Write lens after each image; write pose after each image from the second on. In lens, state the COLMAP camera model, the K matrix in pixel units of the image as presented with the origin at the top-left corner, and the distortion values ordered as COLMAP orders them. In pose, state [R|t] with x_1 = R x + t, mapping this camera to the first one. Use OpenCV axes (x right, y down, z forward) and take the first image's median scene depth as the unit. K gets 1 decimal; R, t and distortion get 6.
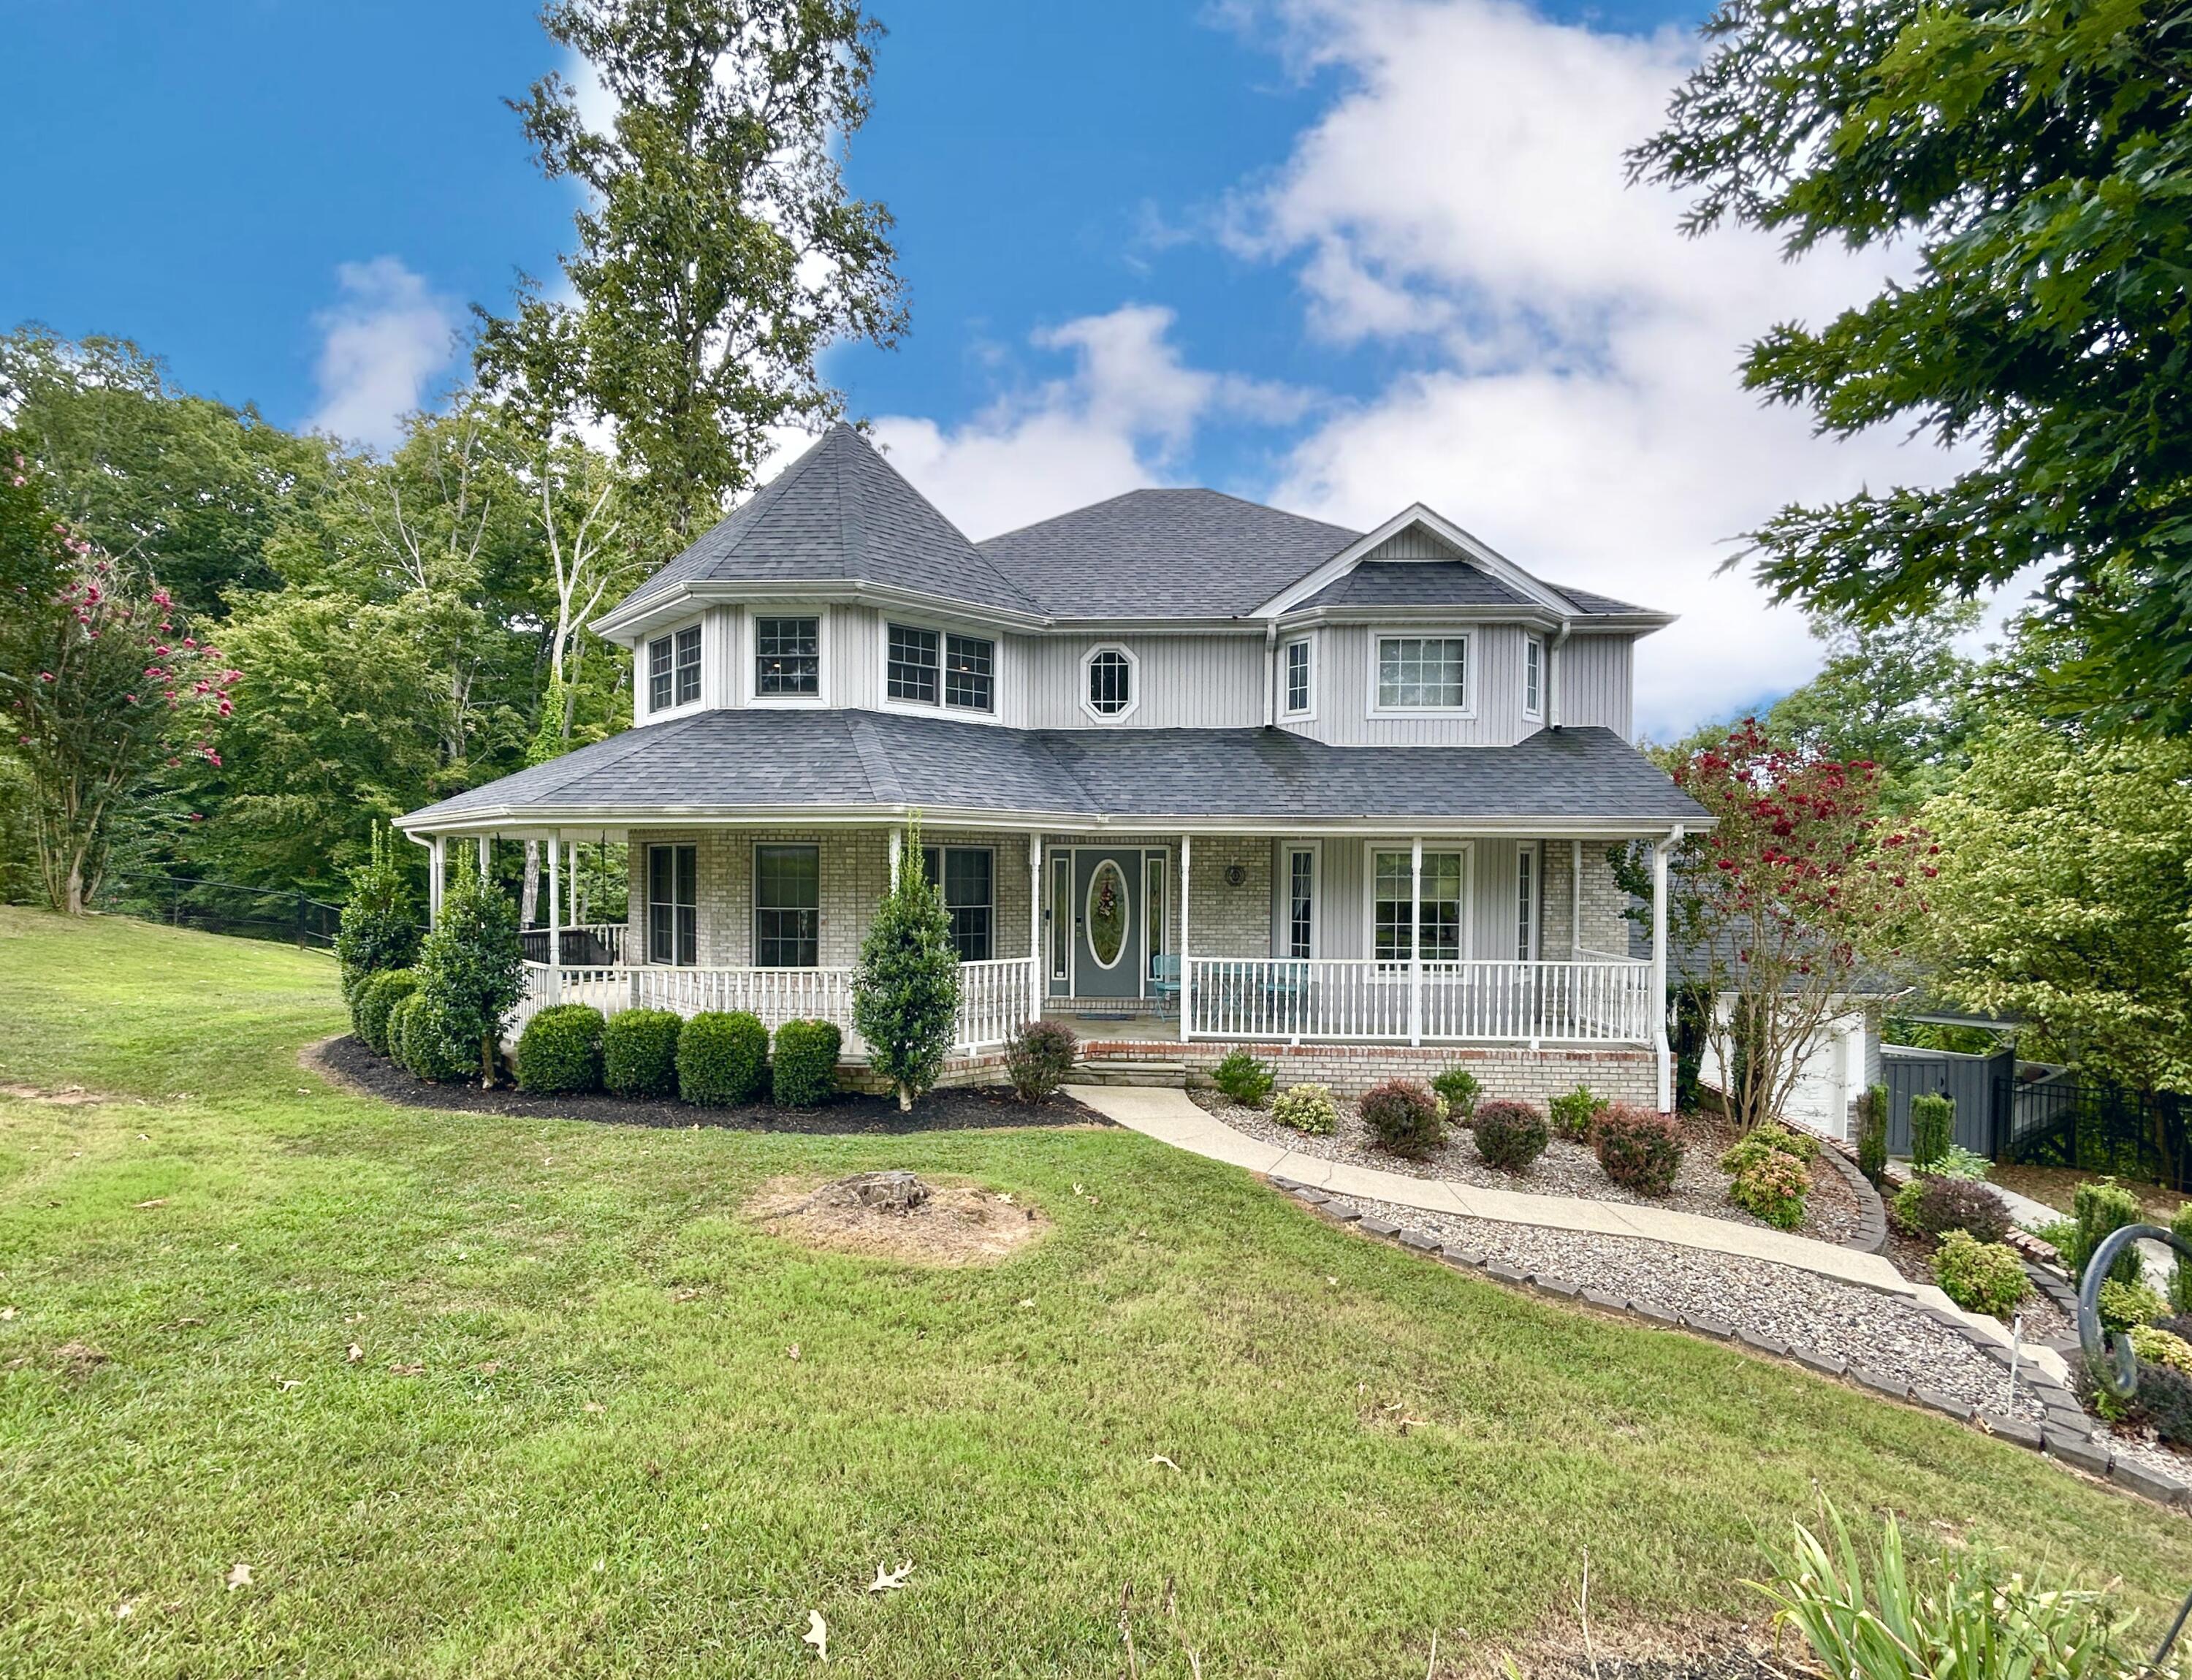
lens RADIAL K [[1077.1, 0, 1050.0], [0, 1077.1, 893.8], [0, 0, 1]] dist [0.001739, -0.001460]
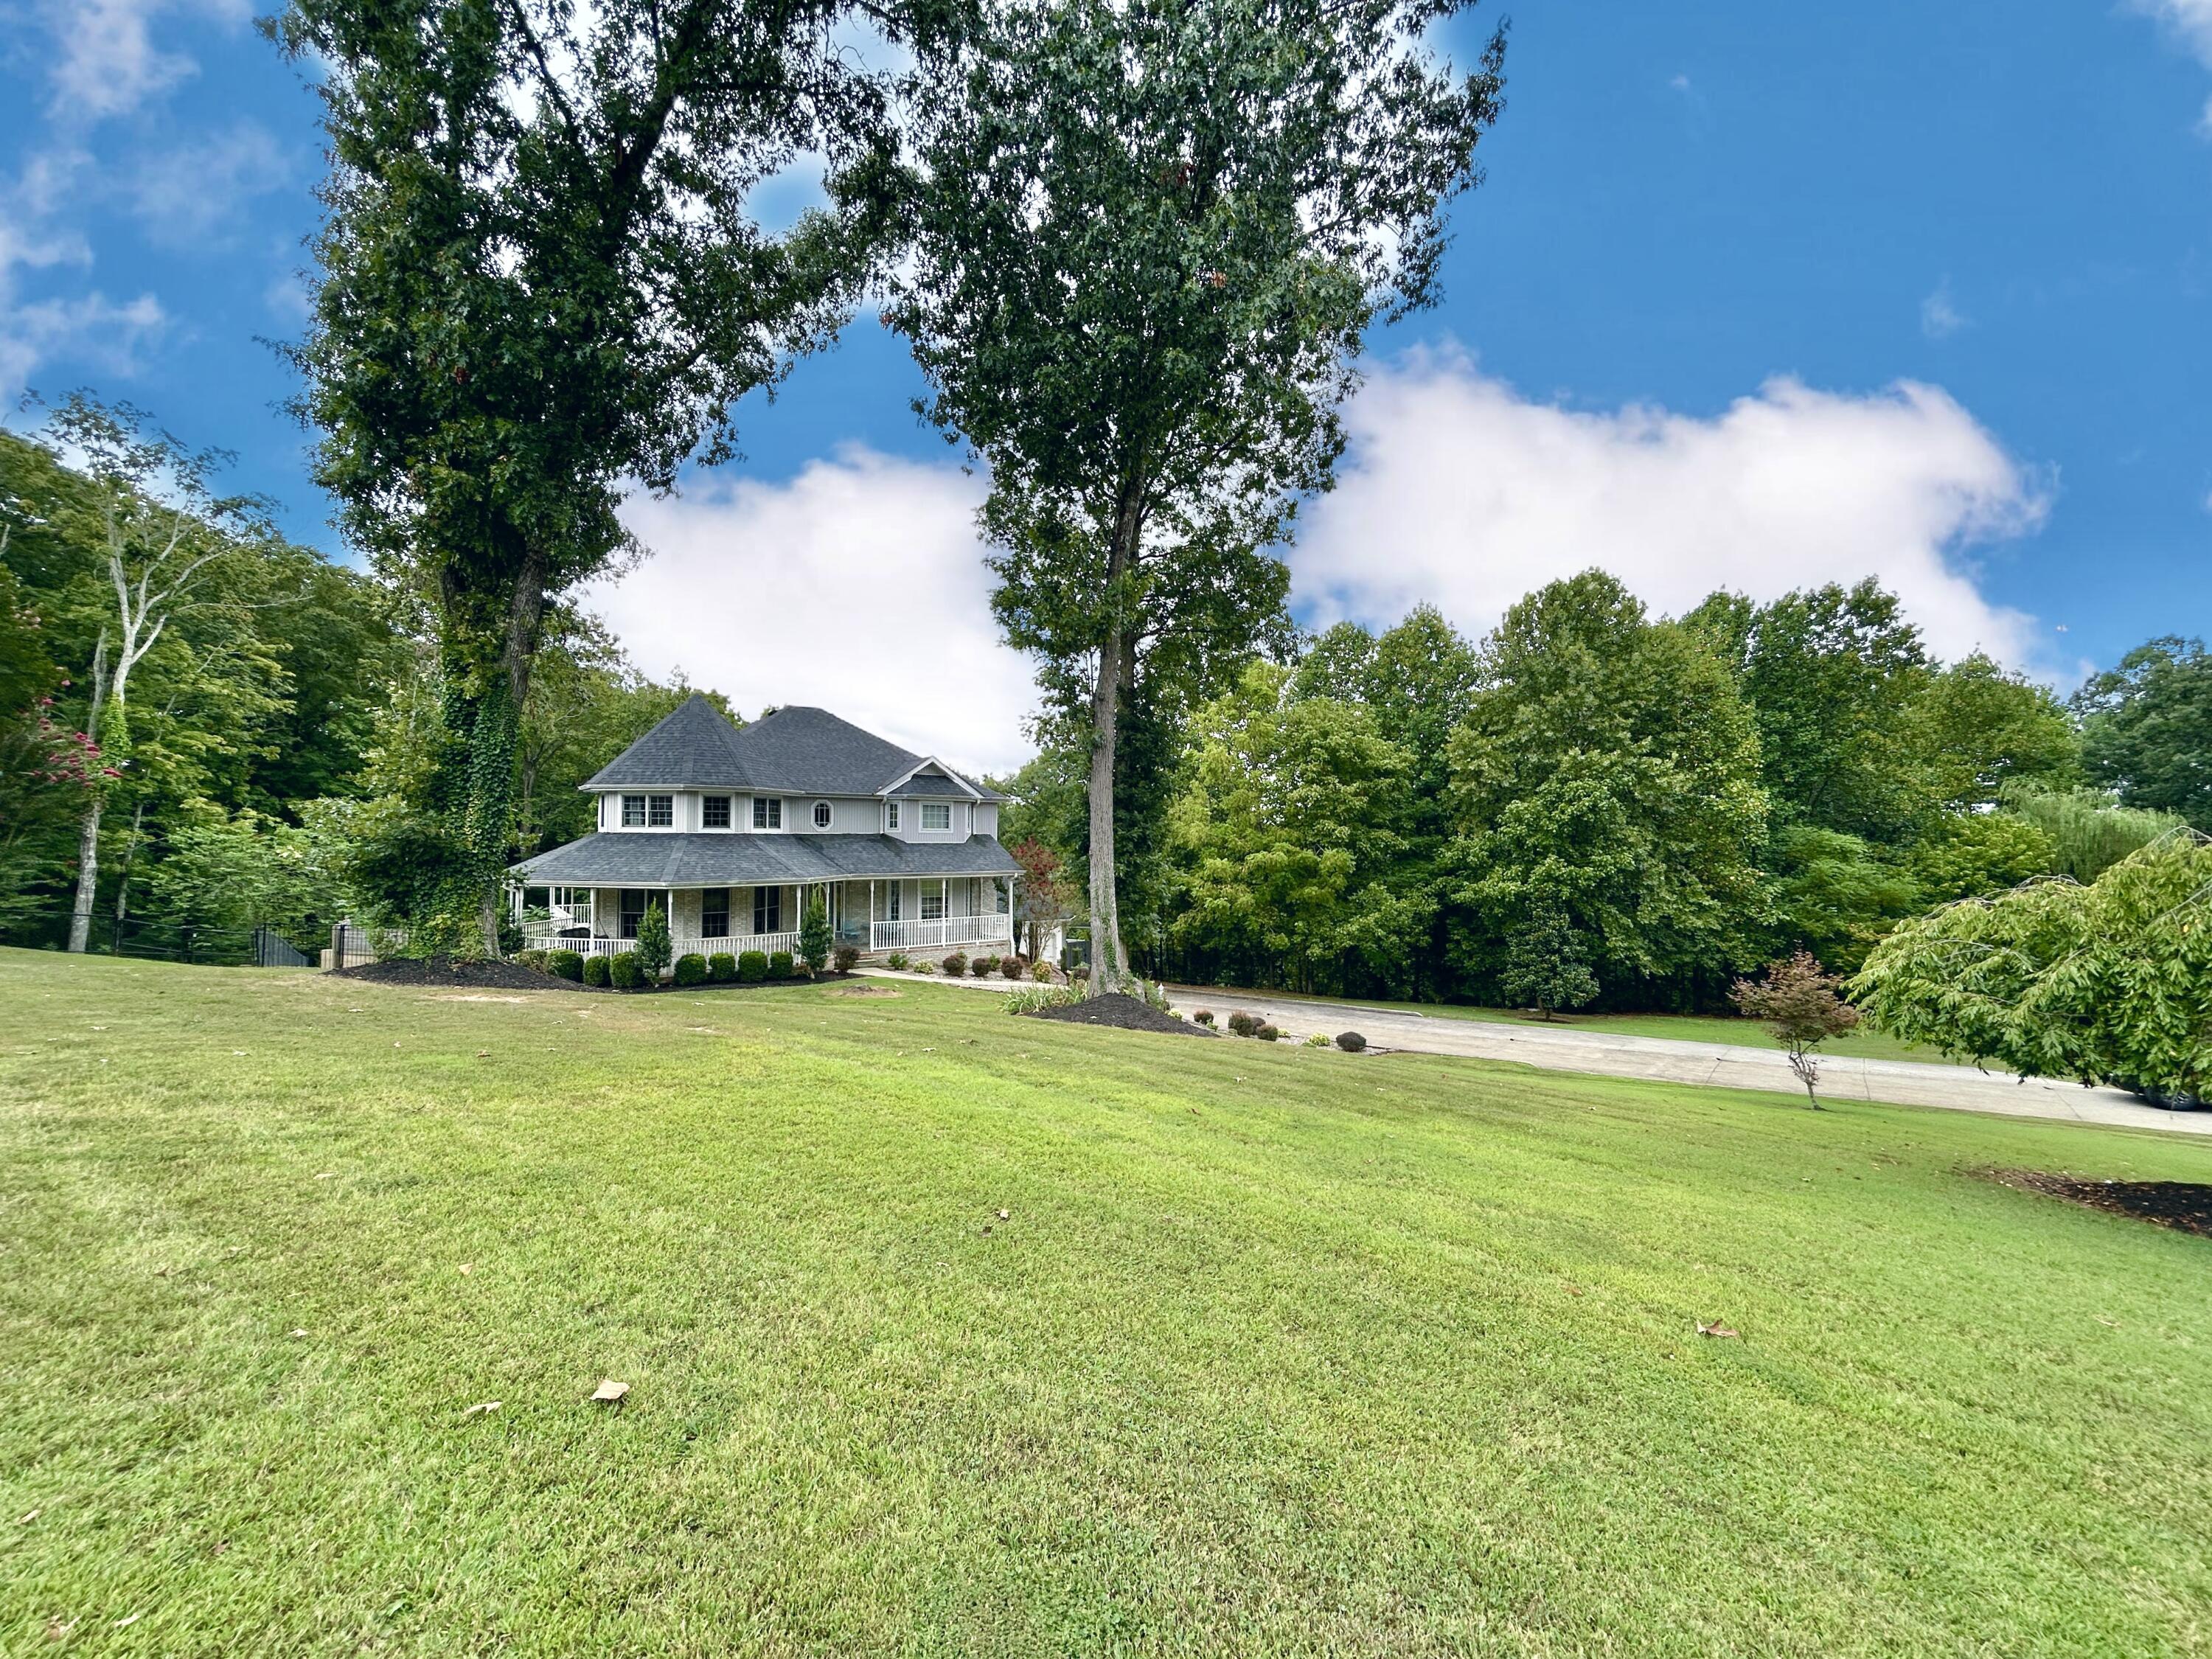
lens RADIAL K [[885.2, 0, 1103.0], [0, 885.2, 823.3], [0, 0, 1]] dist [-0.003663, -0.000578]
pose [[0.769036, 0.007748, 0.639159, -0.802097], [0.013959, 0.999485, -0.028911, -0.113334], [-0.639054, 0.031156, 0.768531, -1.068120]]
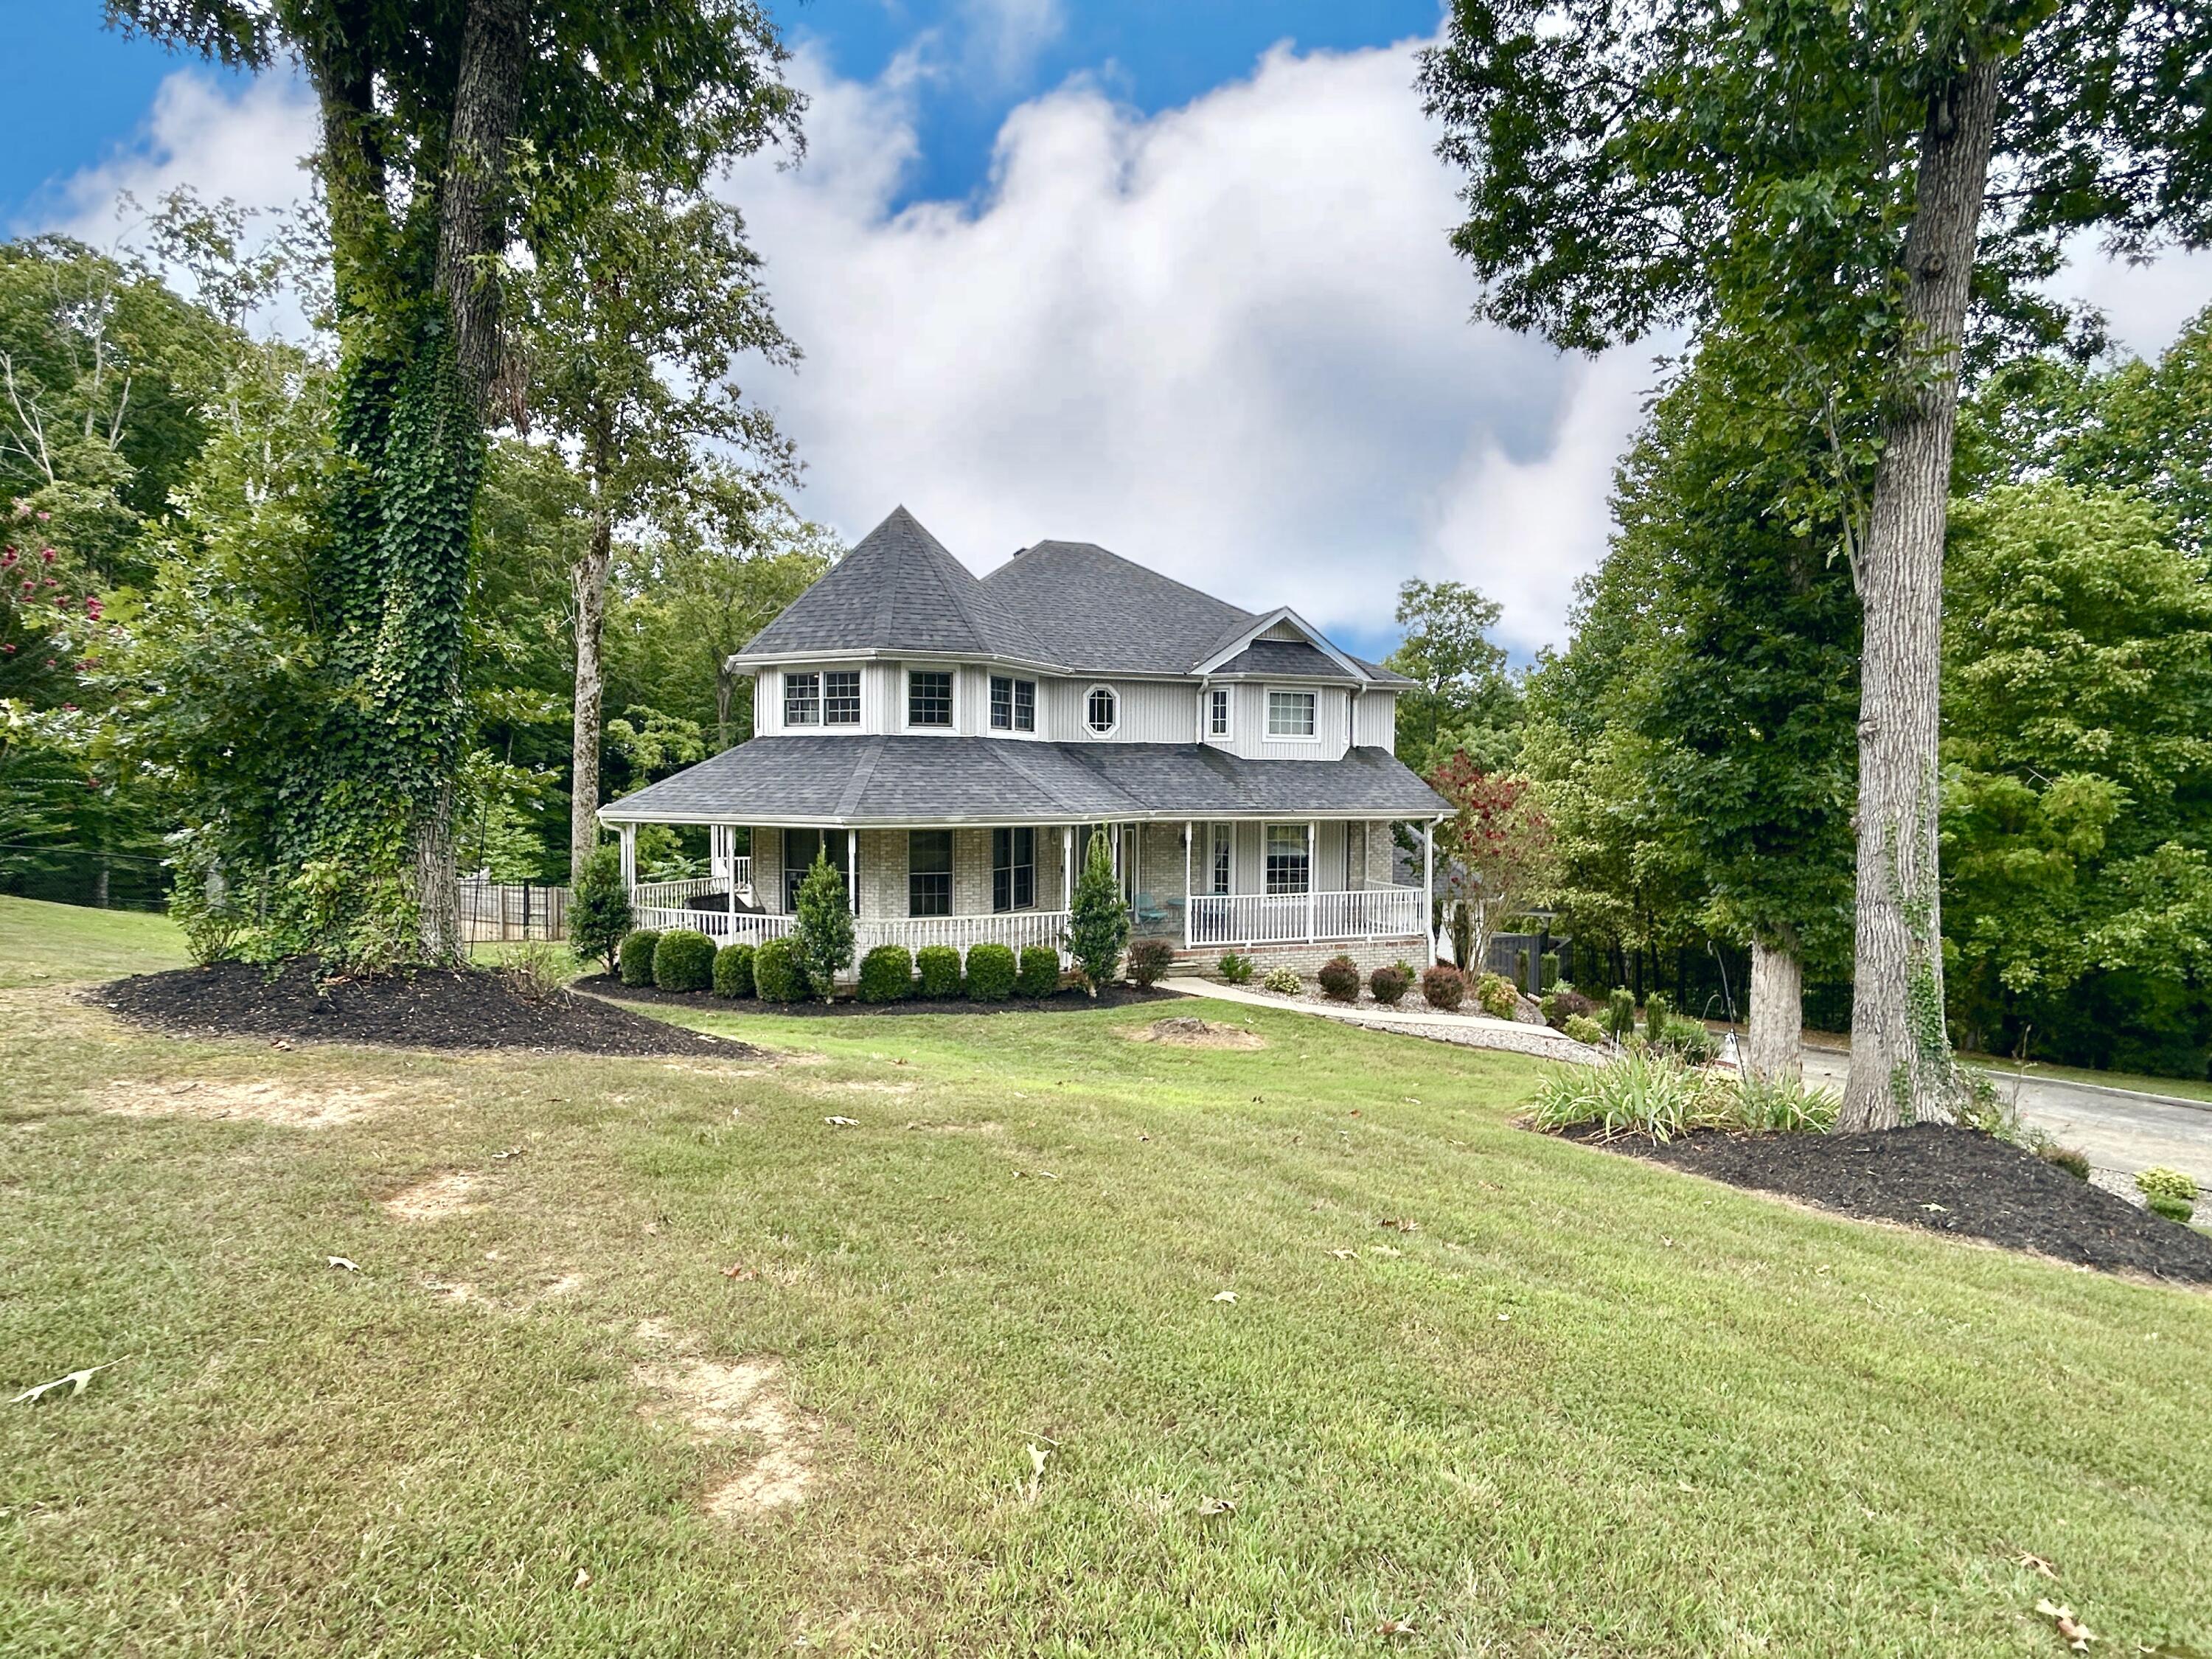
lens RADIAL K [[1150.1, 0, 1100.0], [0, 1150.1, 824.6], [0, 0, 1]] dist [0.001571, -0.000350]
pose [[0.918172, -0.015746, 0.395869, -0.598505], [0.009050, 0.999783, 0.018777, -0.073187], [-0.396079, -0.013657, 0.918115, -0.467935]]
